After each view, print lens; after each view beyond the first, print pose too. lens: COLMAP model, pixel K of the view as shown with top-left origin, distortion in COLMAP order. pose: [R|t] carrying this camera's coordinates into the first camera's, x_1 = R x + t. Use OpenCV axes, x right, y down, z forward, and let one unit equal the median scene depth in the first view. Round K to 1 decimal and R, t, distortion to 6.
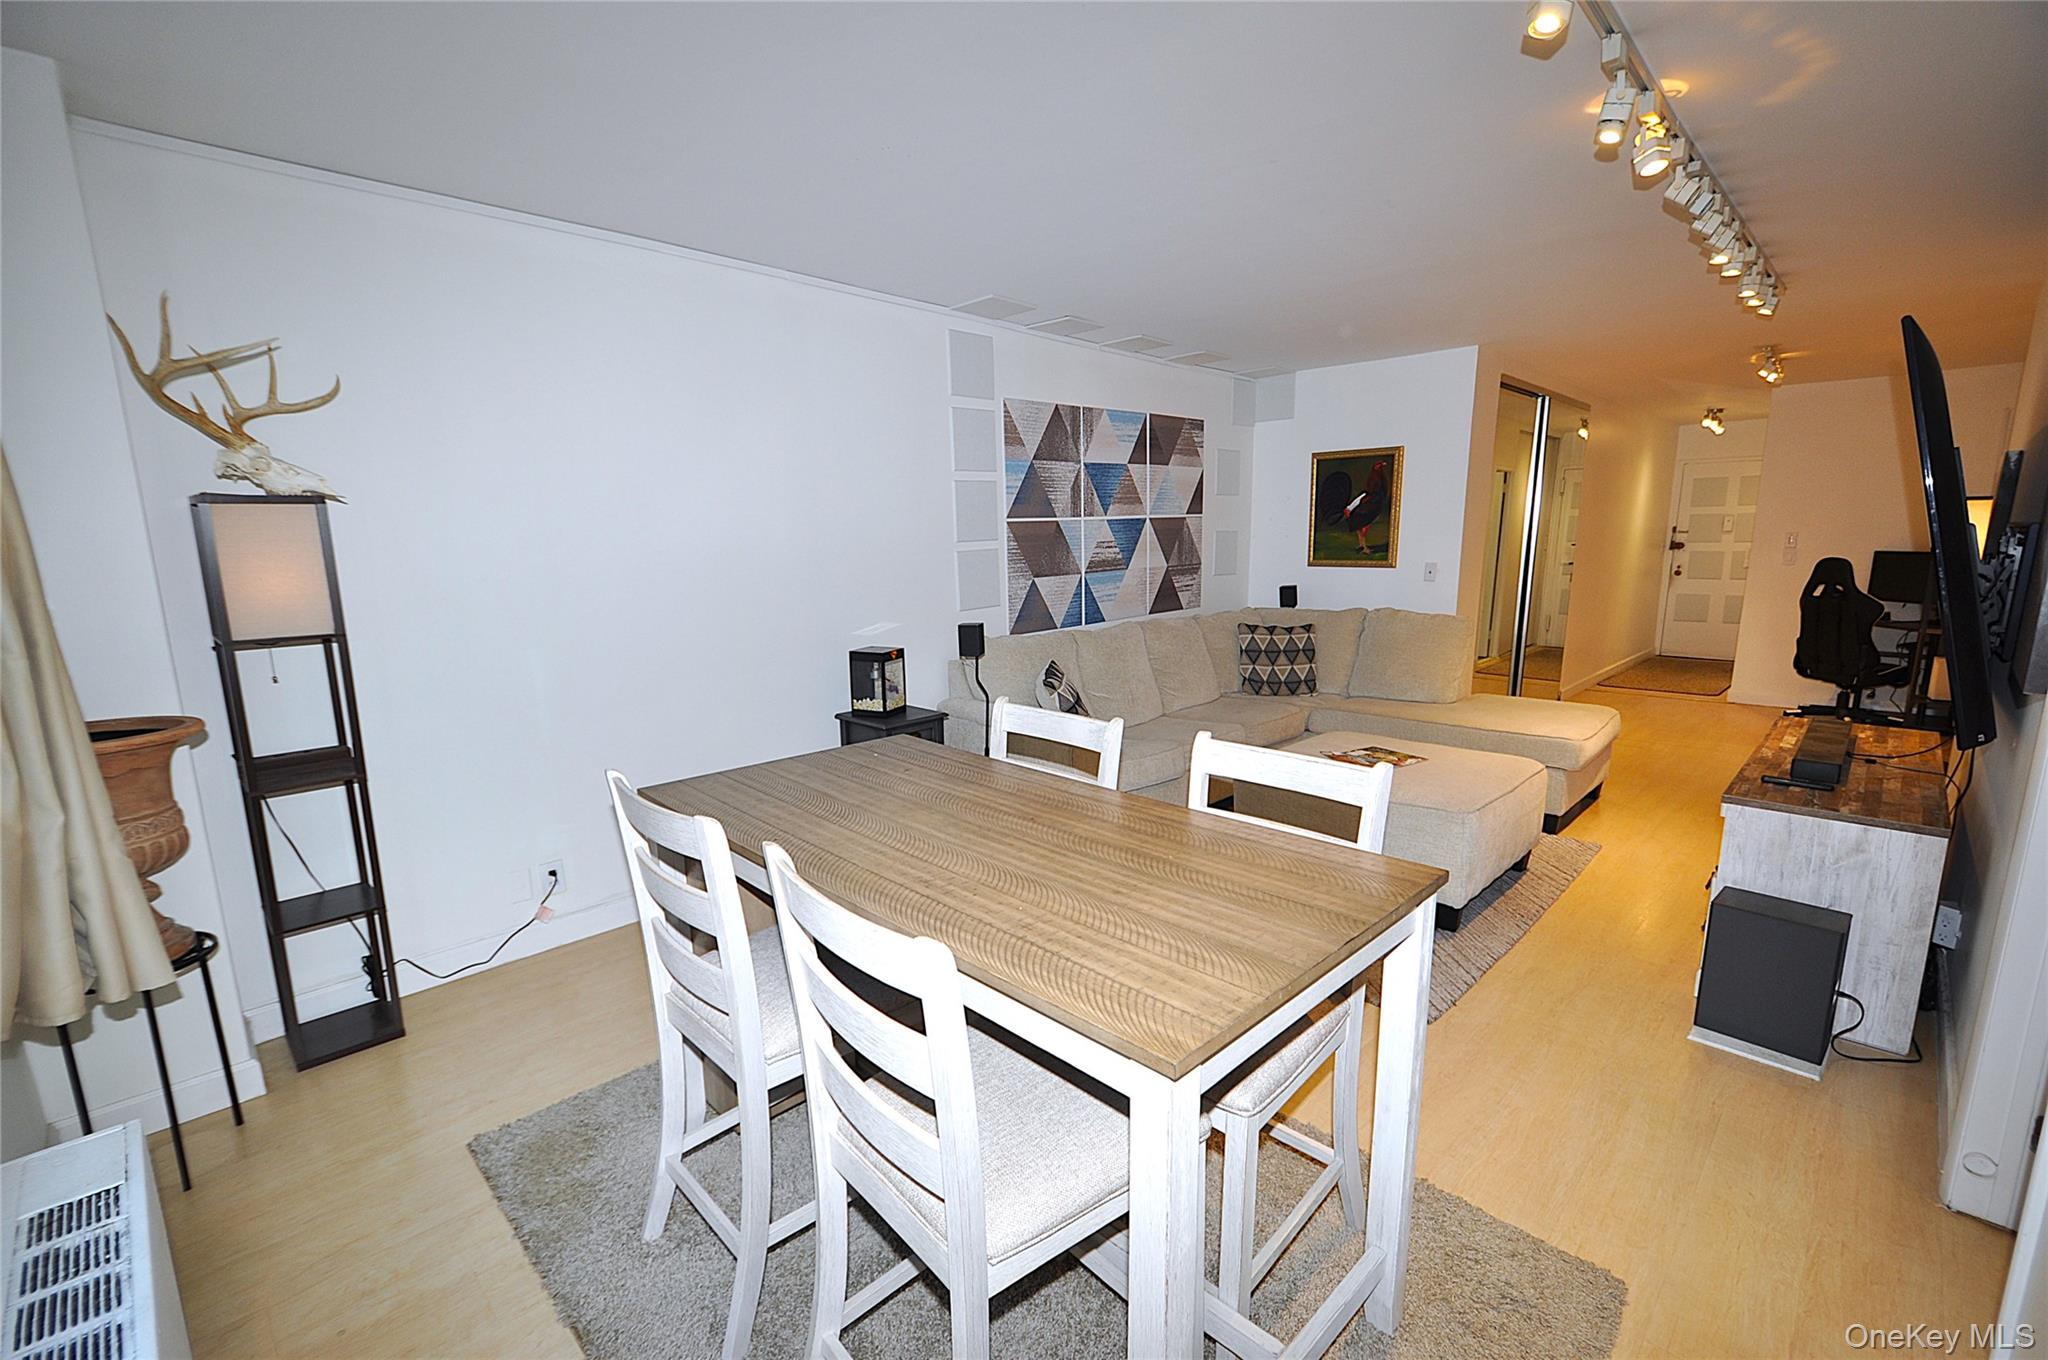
lens RADIAL K [[889.7, 0, 1018.2], [0, 889.7, 705.3], [0, 0, 1]] dist [0.001918, -0.008208]
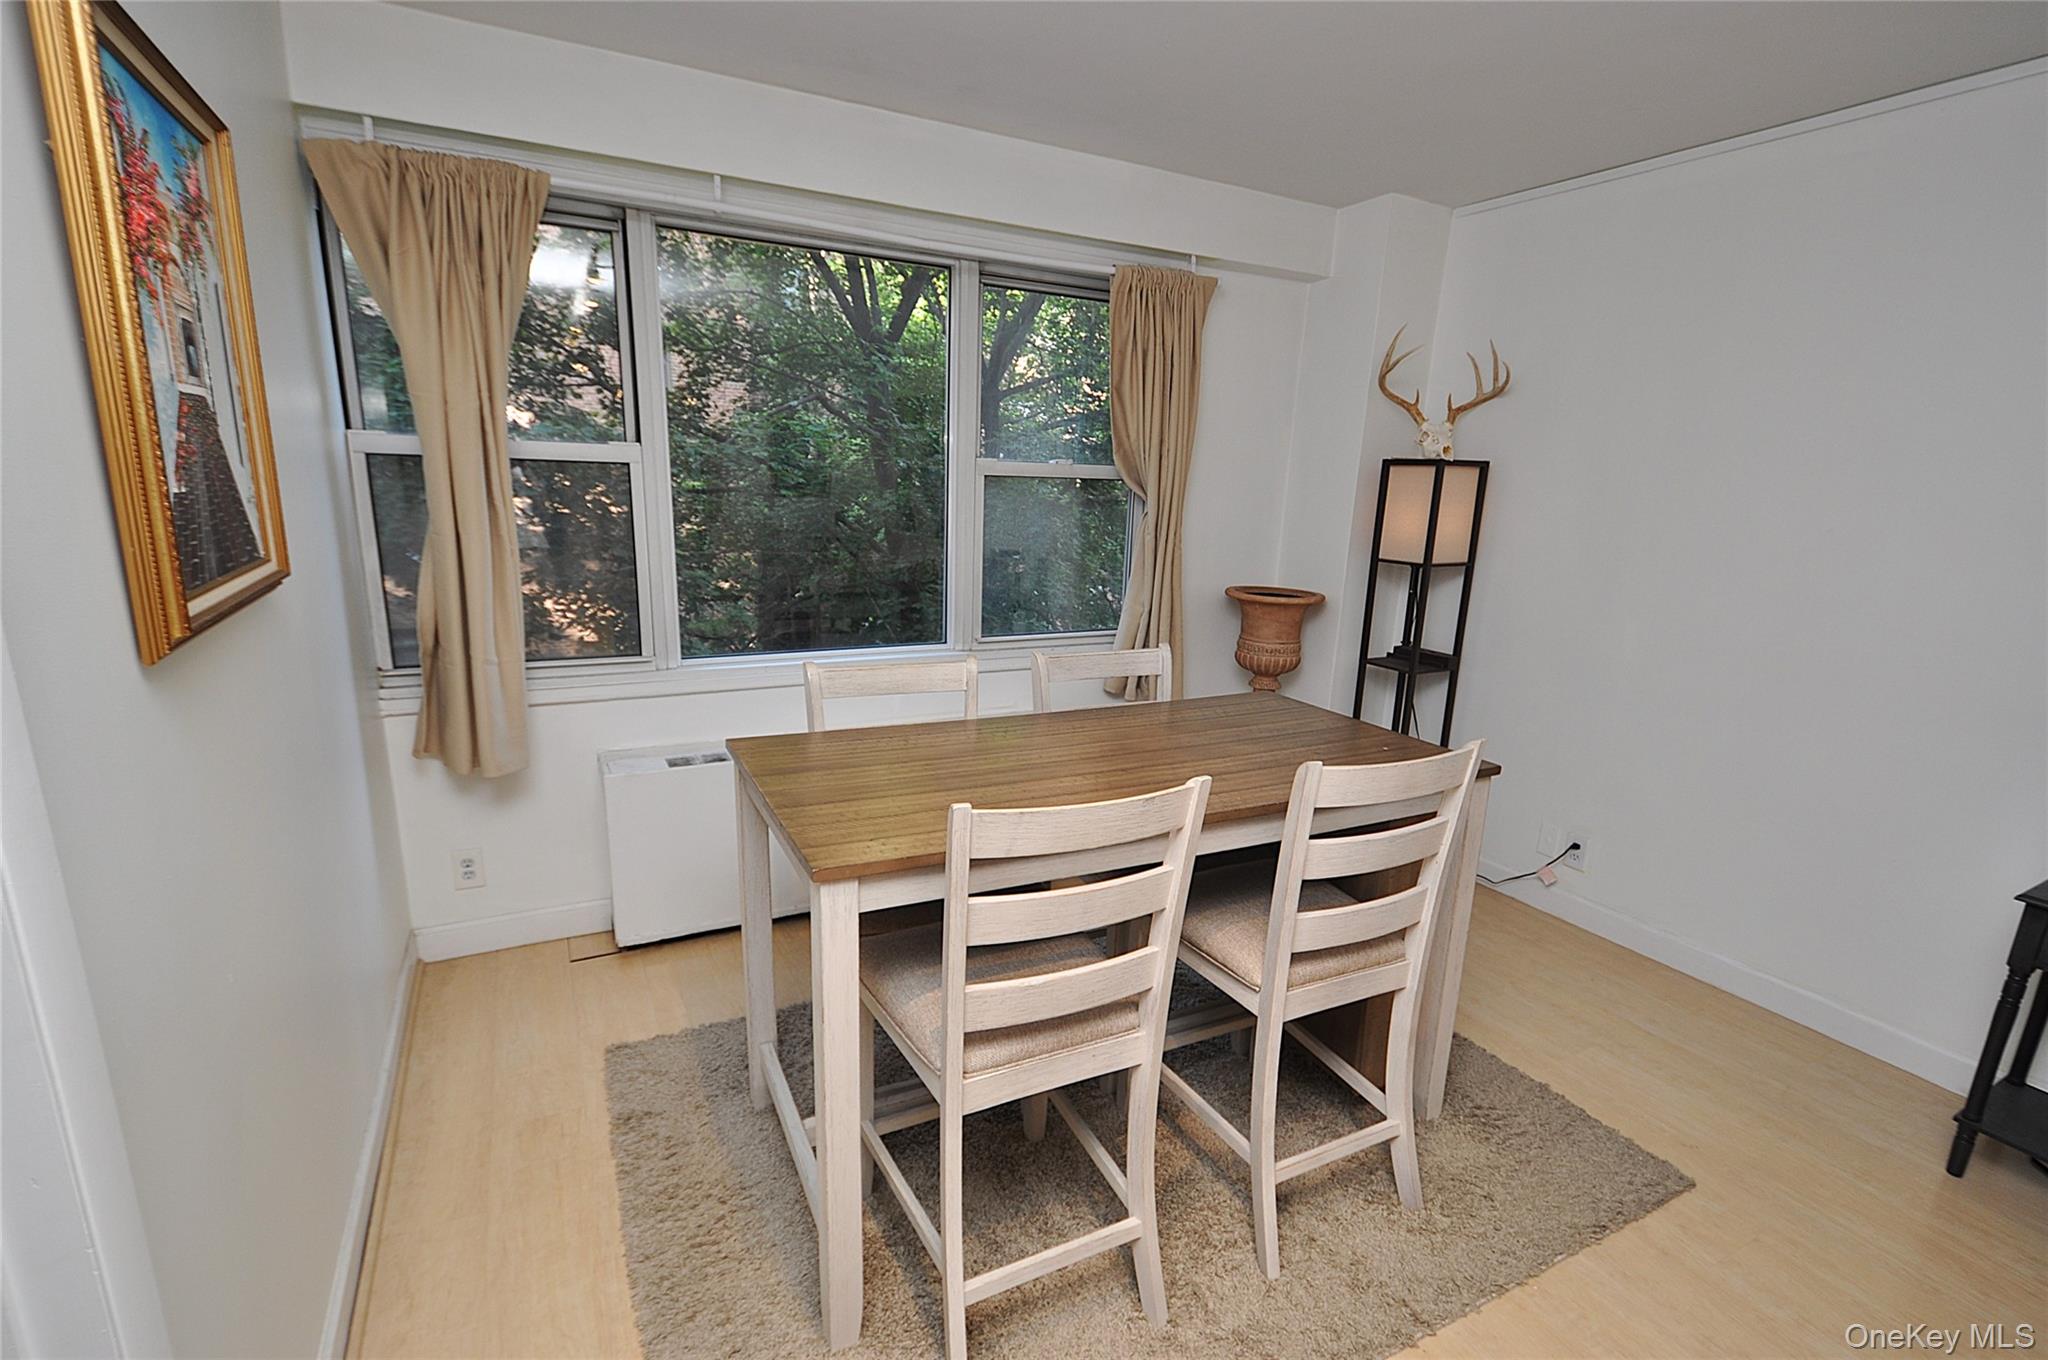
lens RADIAL K [[901.1, 0, 1017.8], [0, 901.1, 709.3], [0, 0, 1]] dist [0.004319, -0.000485]
pose [[-0.304150, 0.243384, -0.921009, 0.326962], [-0.215866, 0.924055, 0.315476, -0.078766], [0.927844, 0.294766, -0.228513, 0.365654]]
